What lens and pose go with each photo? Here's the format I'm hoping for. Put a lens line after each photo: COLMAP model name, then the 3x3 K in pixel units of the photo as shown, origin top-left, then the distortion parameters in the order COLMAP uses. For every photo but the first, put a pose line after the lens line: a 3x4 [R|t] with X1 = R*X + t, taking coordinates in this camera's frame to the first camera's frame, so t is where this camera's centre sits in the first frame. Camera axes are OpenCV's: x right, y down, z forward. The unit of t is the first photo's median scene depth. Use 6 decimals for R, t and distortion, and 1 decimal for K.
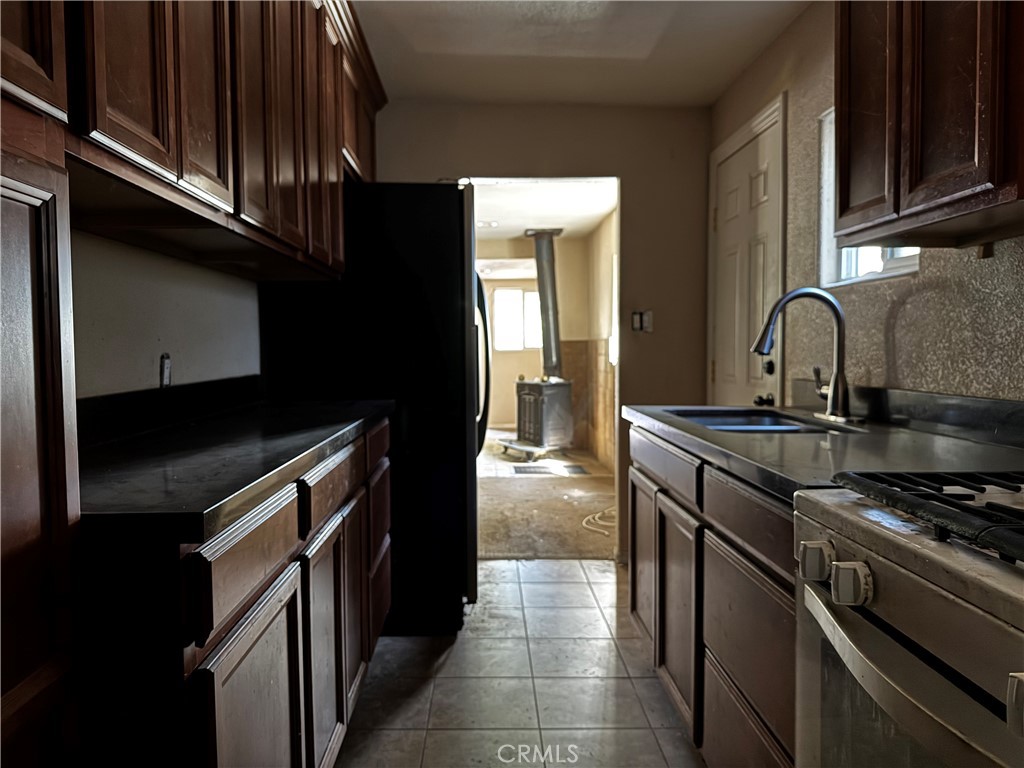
lens RADIAL K [[719.0, 0, 512.0], [0, 719.0, 384.0], [0, 0, 1]] dist [0.000410, -0.000006]
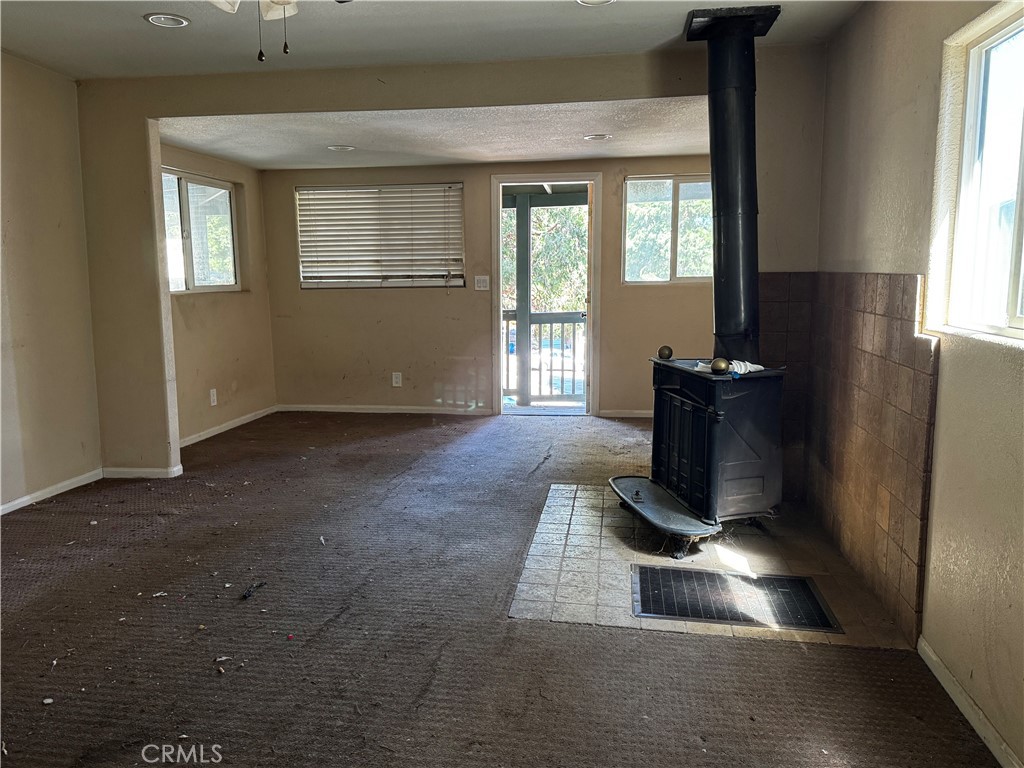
lens RADIAL K [[813.0, 0, 512.0], [0, 813.0, 384.0], [0, 0, 1]] dist [0.086752, -0.000130]
pose [[0.984427, 0.029802, -0.173249, 0.007310], [-0.013108, 0.995226, 0.096717, -0.040475], [0.175304, -0.092940, 0.980118, 0.473824]]
